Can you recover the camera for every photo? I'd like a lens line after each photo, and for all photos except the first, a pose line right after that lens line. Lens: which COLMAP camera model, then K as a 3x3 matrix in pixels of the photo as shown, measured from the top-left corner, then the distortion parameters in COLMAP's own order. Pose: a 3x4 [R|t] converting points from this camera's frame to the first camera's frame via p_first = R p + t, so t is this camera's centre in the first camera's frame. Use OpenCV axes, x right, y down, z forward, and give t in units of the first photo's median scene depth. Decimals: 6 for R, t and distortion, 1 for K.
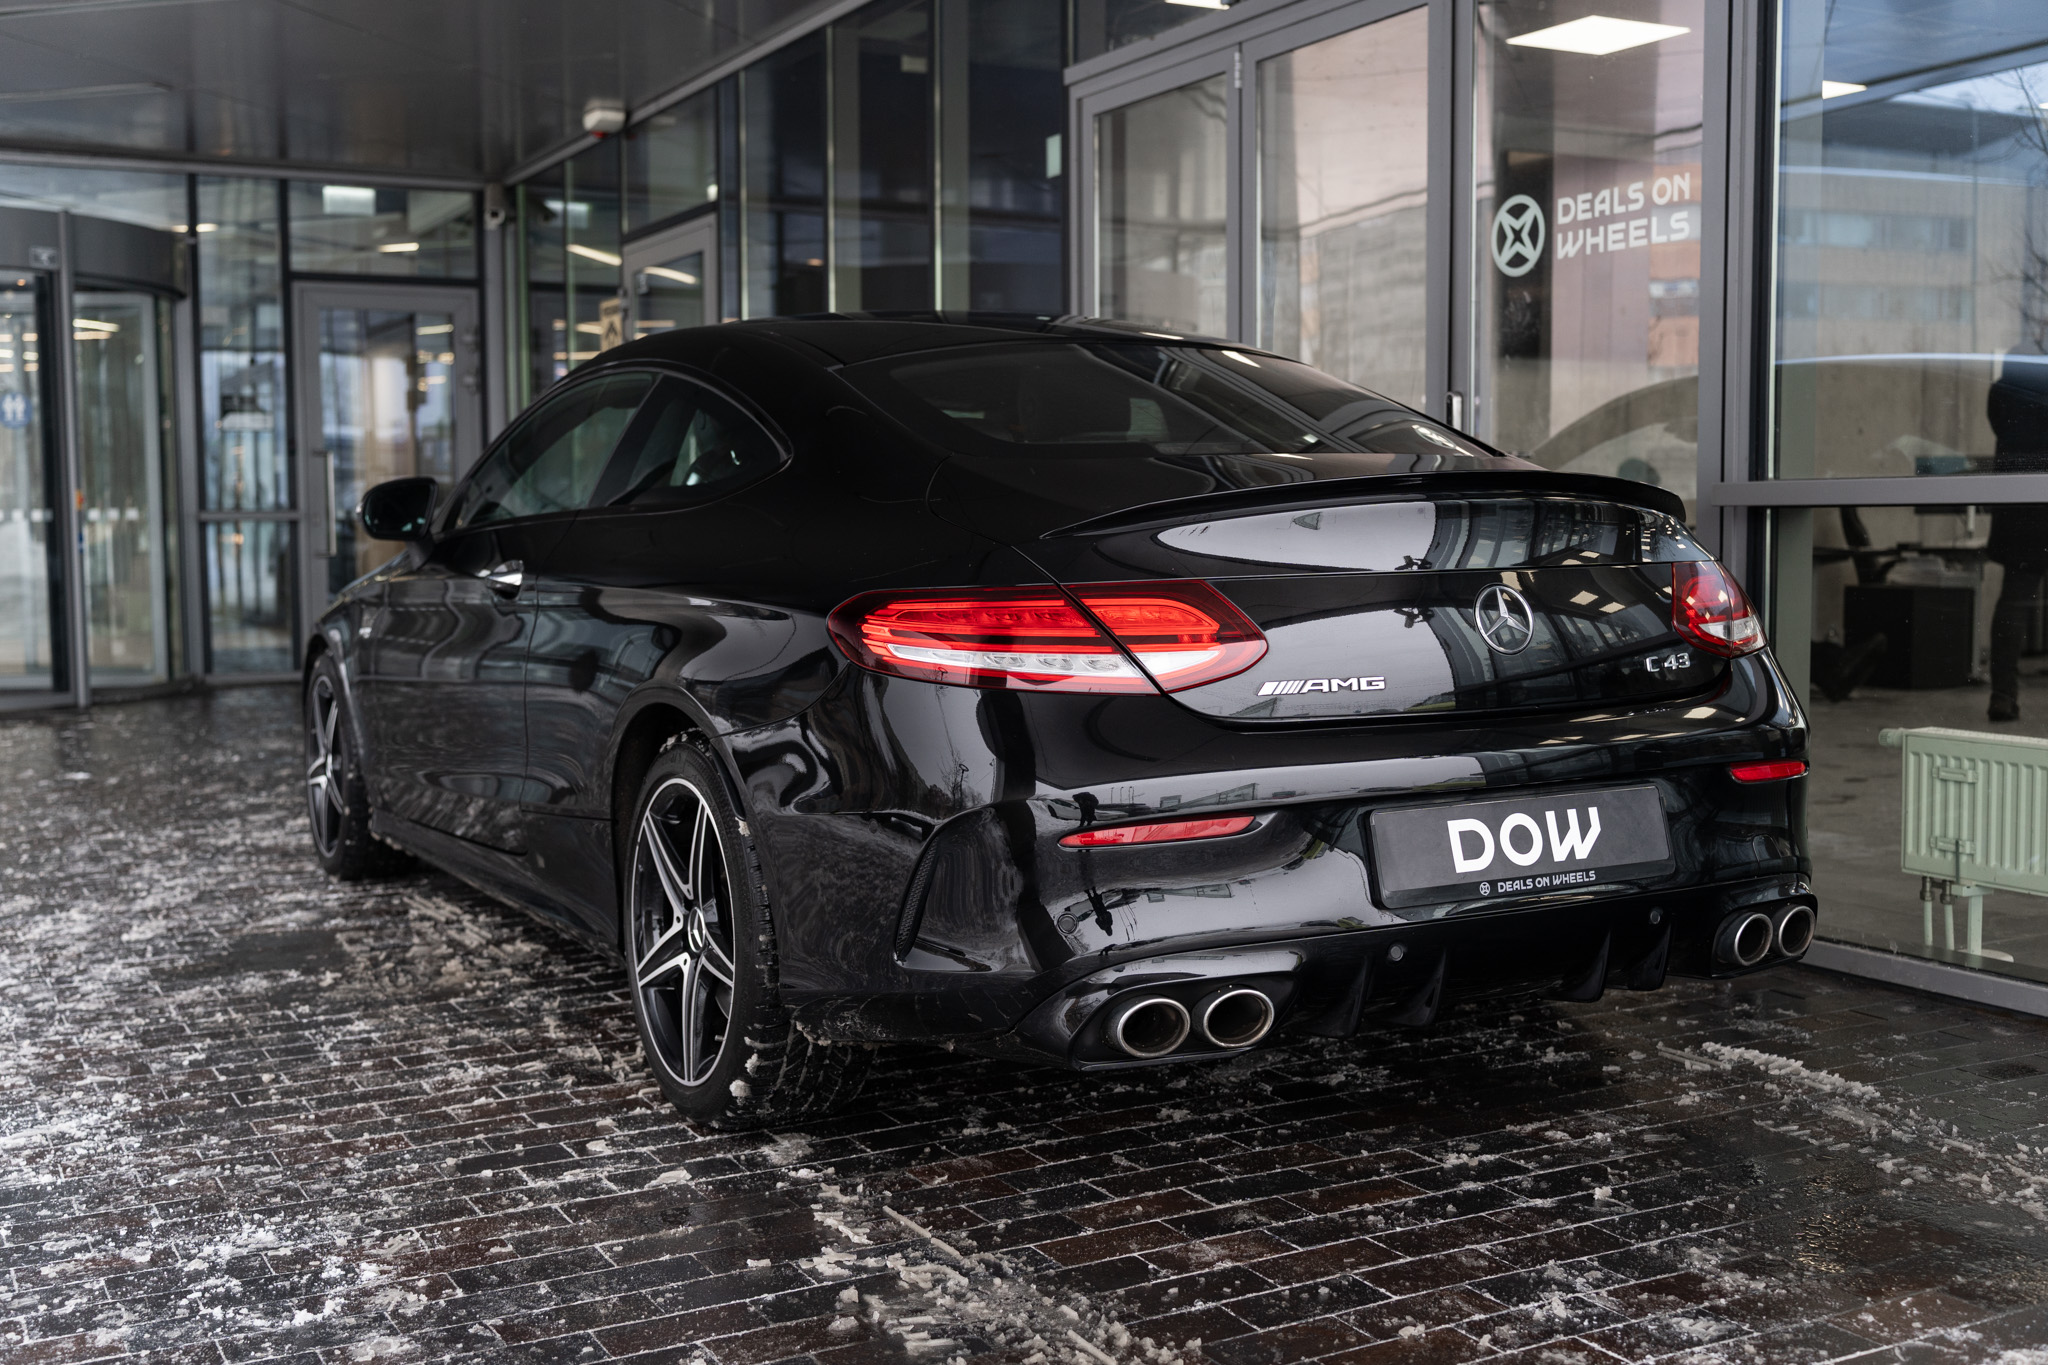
lens RADIAL K [[2166.7, 0, 1024.0], [0, 2166.7, 682.5], [0, 0, 1]] dist [0.010840, -0.014255]
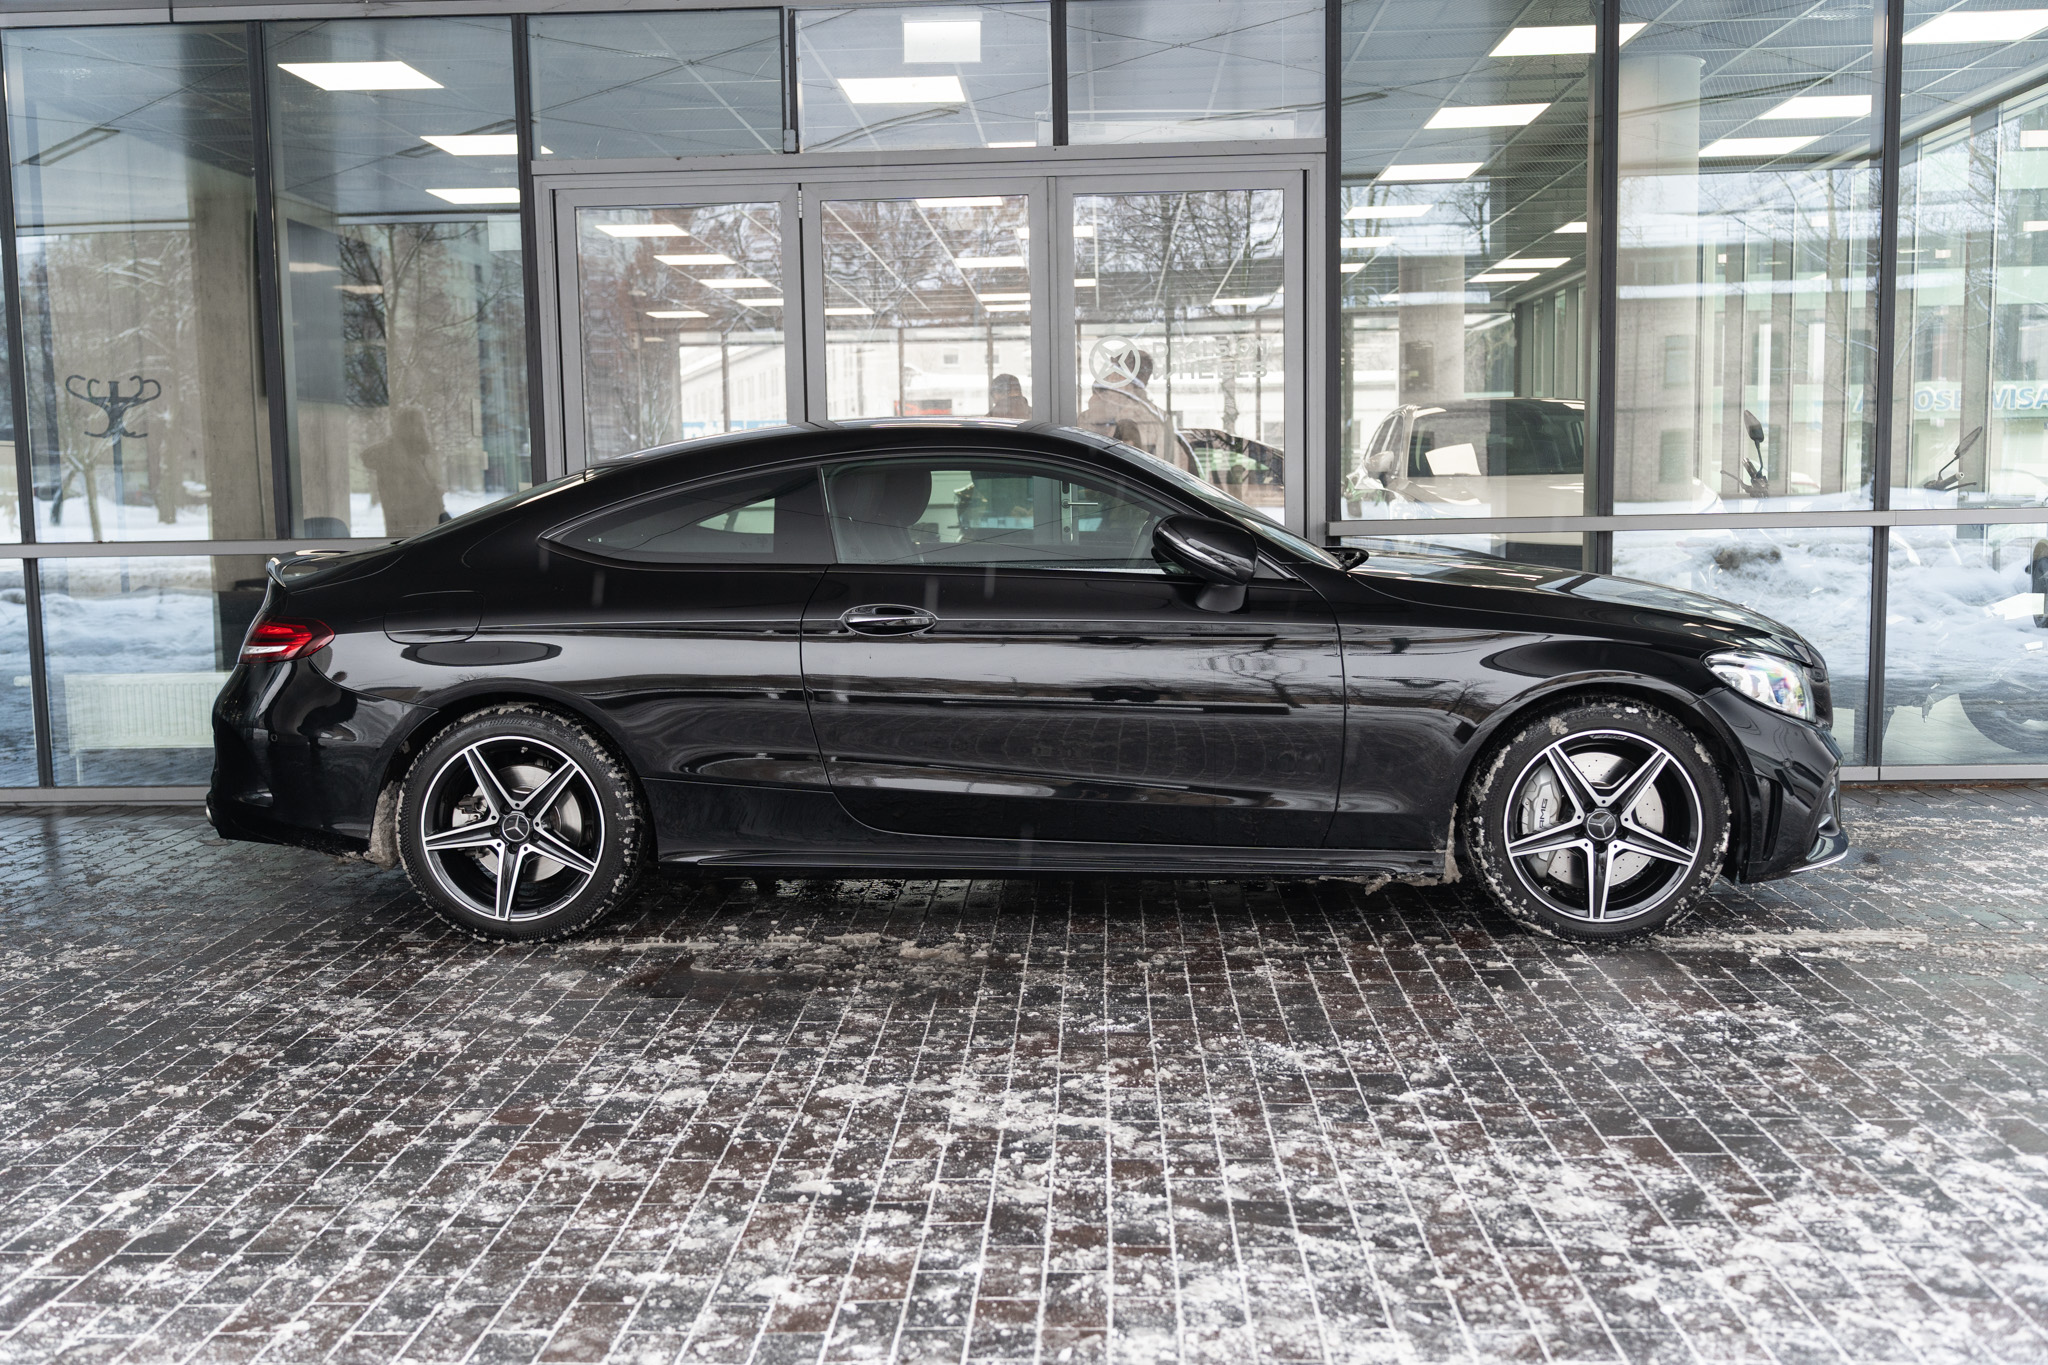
lens RADIAL K [[1886.7, 0, 1024.0], [0, 1886.7, 682.5], [0, 0, 1]] dist [0.003261, -0.010949]
pose [[0.513150, -0.085853, 0.853994, -1.453935], [0.075363, 0.995649, 0.054809, -0.087387], [-0.854984, 0.036234, 0.517388, 0.546534]]
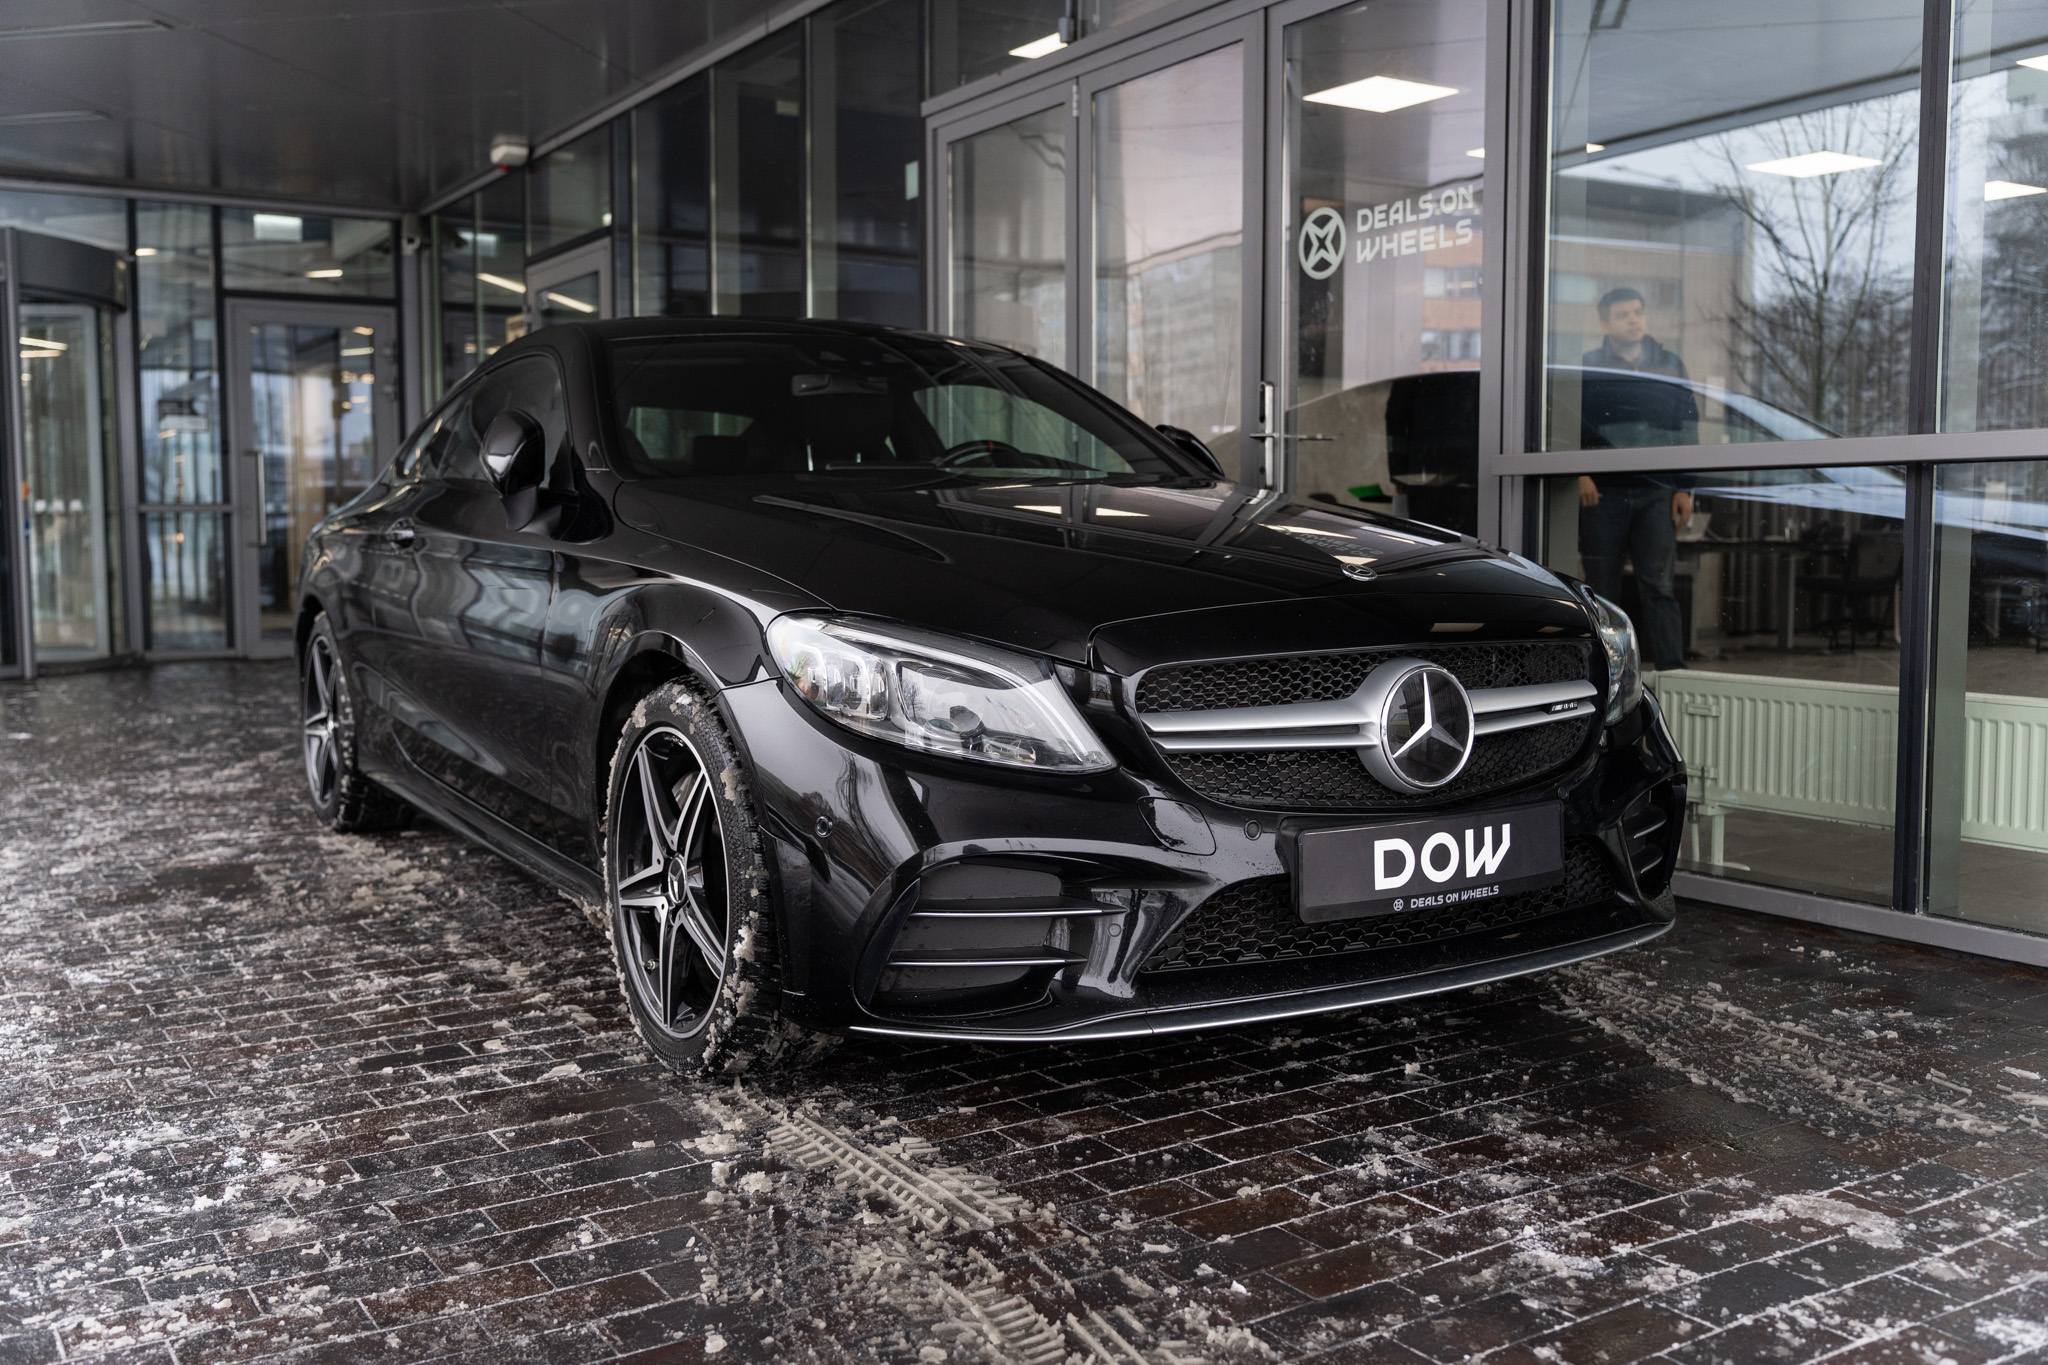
lens RADIAL K [[1853.9, 0, 1024.0], [0, 1853.9, 682.5], [0, 0, 1]] dist [0.009777, -0.009302]
pose [[0.997125, -0.001286, 0.075759, -0.003167], [0.001016, 0.999993, 0.003598, 0.028960], [-0.075763, -0.003511, 0.997120, 0.057335]]
